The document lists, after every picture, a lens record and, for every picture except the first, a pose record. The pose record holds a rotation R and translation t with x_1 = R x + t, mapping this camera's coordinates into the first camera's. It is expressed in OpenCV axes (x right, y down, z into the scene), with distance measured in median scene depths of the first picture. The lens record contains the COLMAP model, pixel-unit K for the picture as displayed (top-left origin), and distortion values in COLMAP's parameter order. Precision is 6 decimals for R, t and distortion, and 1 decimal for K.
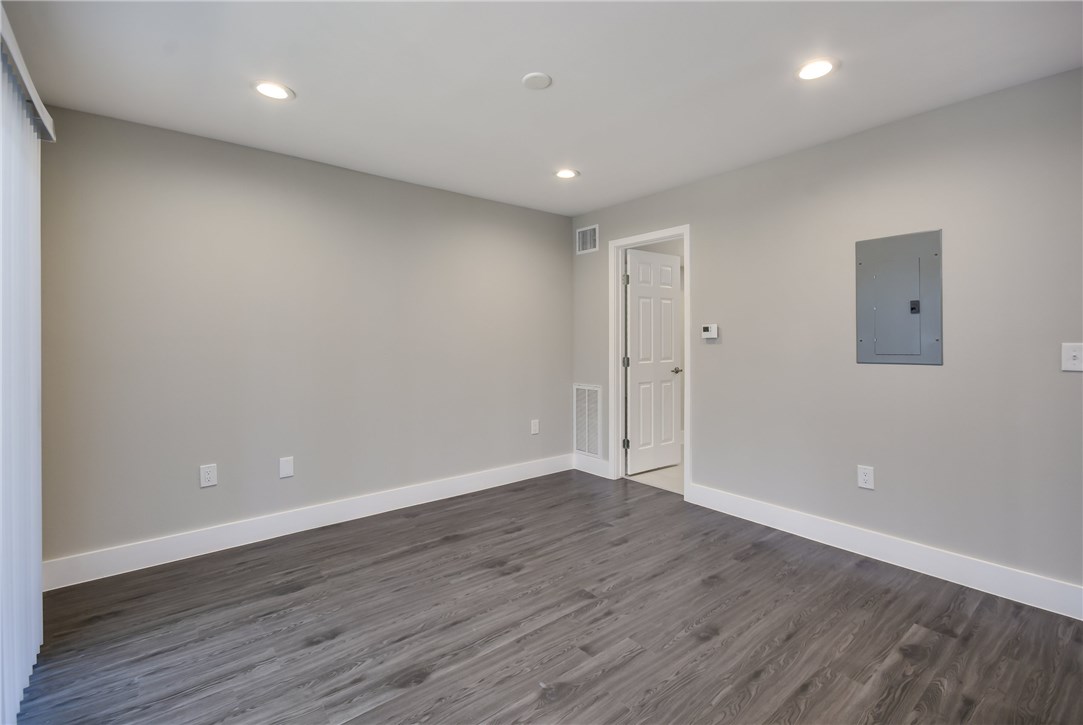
lens RADIAL K [[472.7, 0, 545.2], [0, 472.7, 354.8], [0, 0, 1]] dist [0.016469, 0.000896]
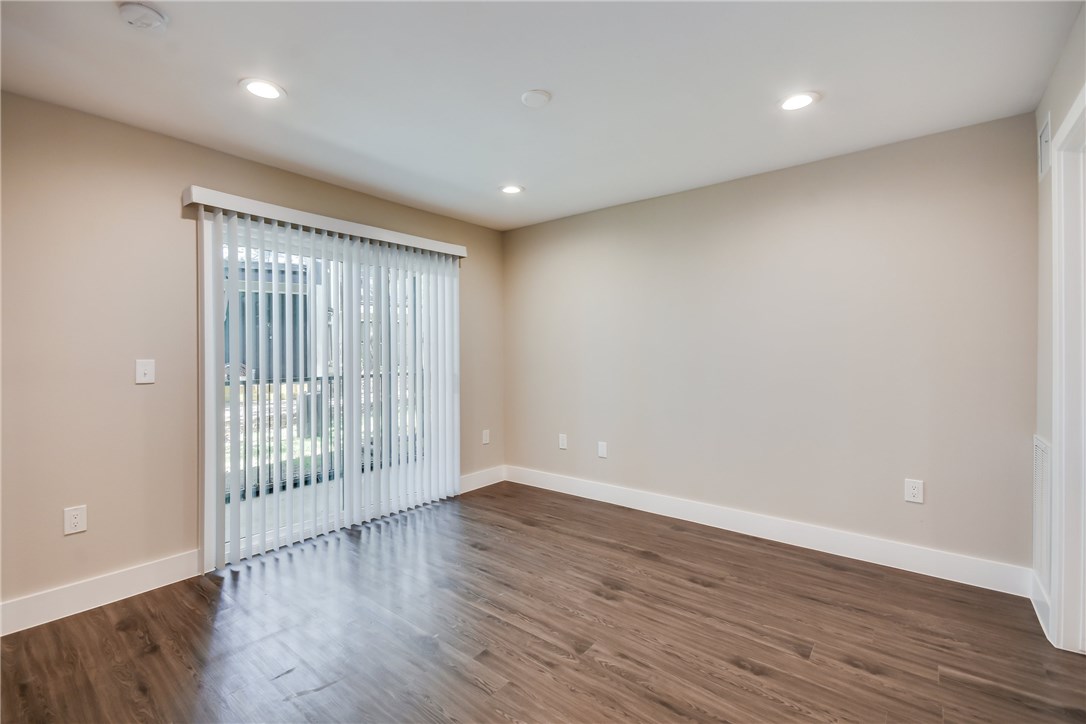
lens RADIAL K [[474.0, 0, 538.1], [0, 474.0, 355.4], [0, 0, 1]] dist [0.016469, 0.000896]
pose [[0.210650, 0.005332, -0.977547, 0.812796], [-0.019573, 0.999808, 0.001236, -0.025407], [0.977366, 0.018873, 0.210714, 0.638766]]
